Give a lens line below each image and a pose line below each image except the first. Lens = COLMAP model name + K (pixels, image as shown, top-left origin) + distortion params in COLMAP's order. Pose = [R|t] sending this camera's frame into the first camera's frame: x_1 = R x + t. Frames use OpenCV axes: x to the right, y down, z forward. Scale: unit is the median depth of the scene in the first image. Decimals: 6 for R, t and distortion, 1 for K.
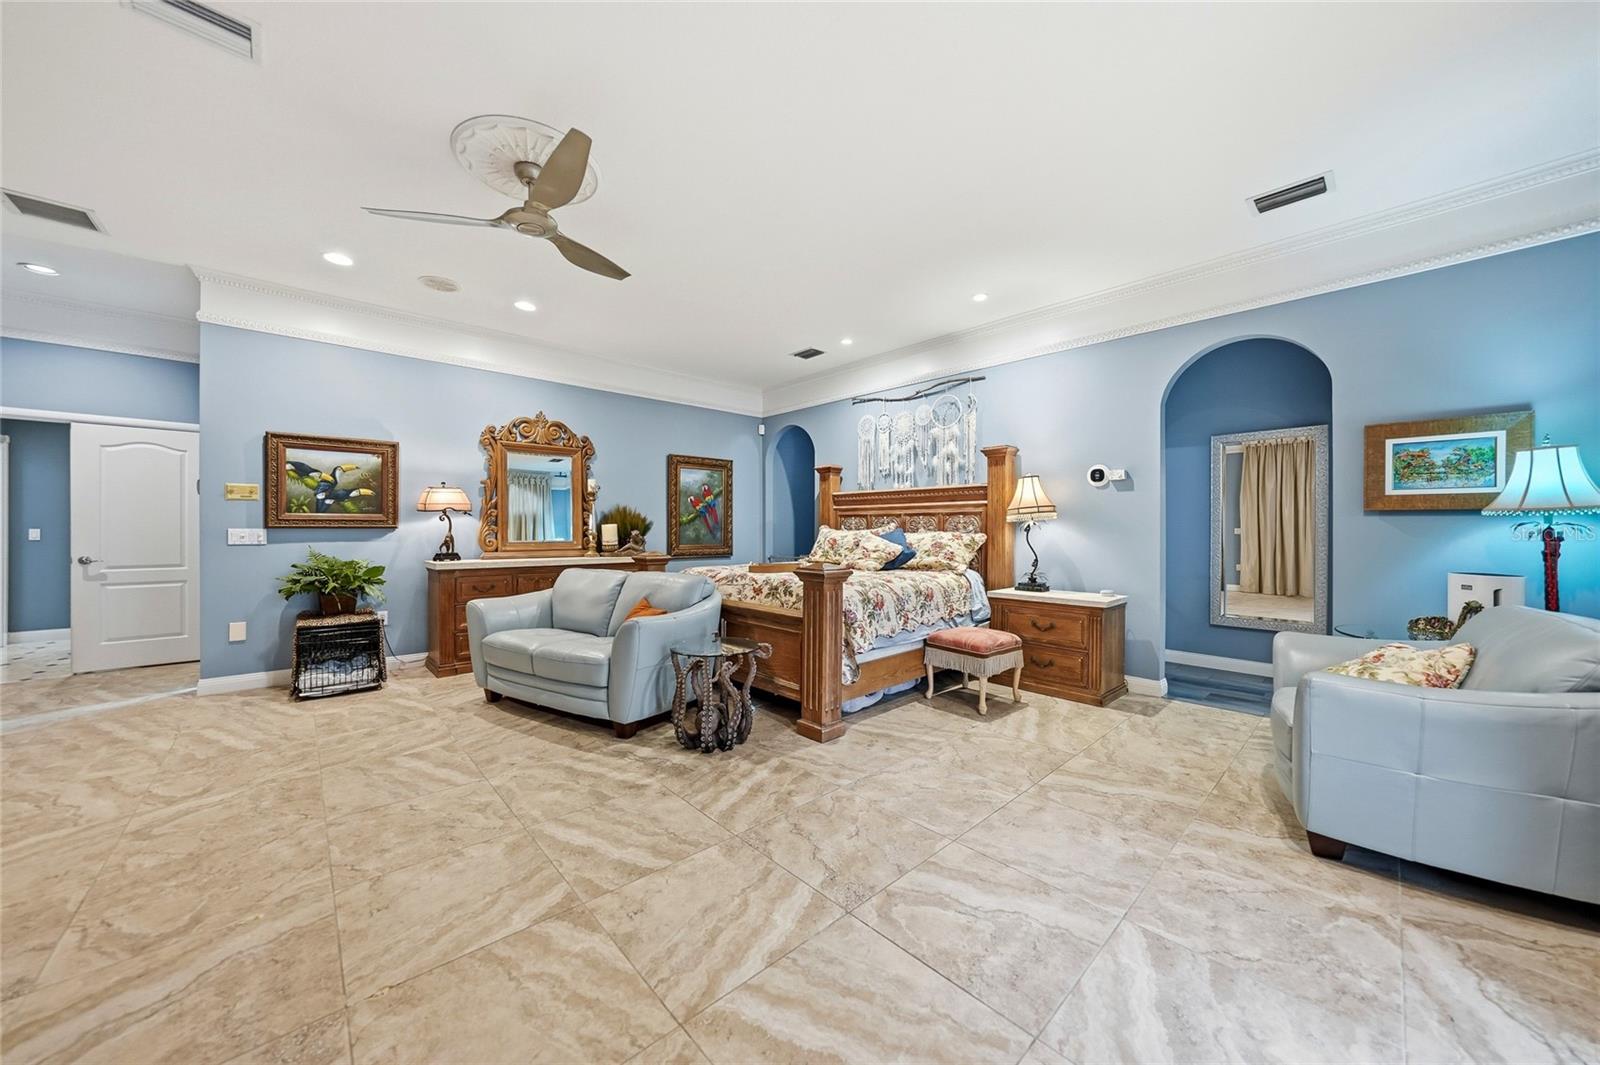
lens RADIAL K [[556.4, 0, 800.0], [0, 556.4, 532.5], [0, 0, 1]] dist [-0.027363, 0.006747]
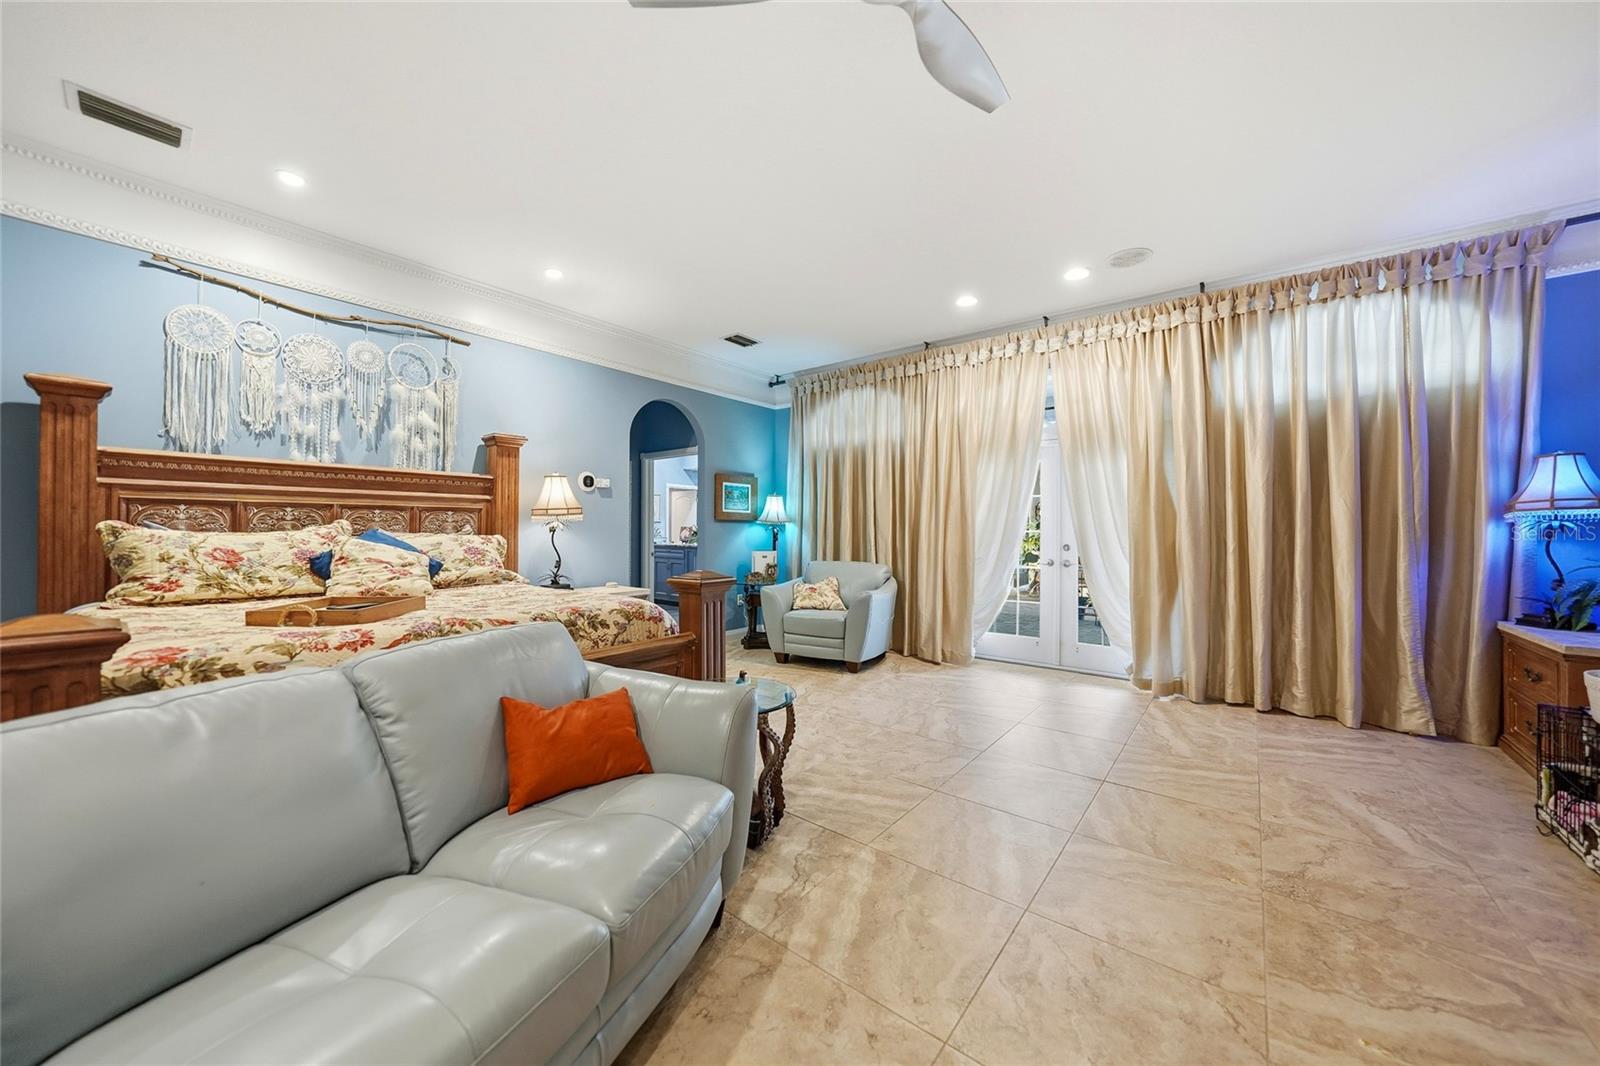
lens RADIAL K [[556.4, 0, 800.0], [0, 556.4, 533.0], [0, 0, 1]] dist [-0.027363, 0.006747]
pose [[-0.136912, -0.009427, 0.990538, -0.942082], [-0.000967, 0.999956, 0.009383, -0.015428], [-0.990583, 0.000327, -0.136915, 1.088815]]
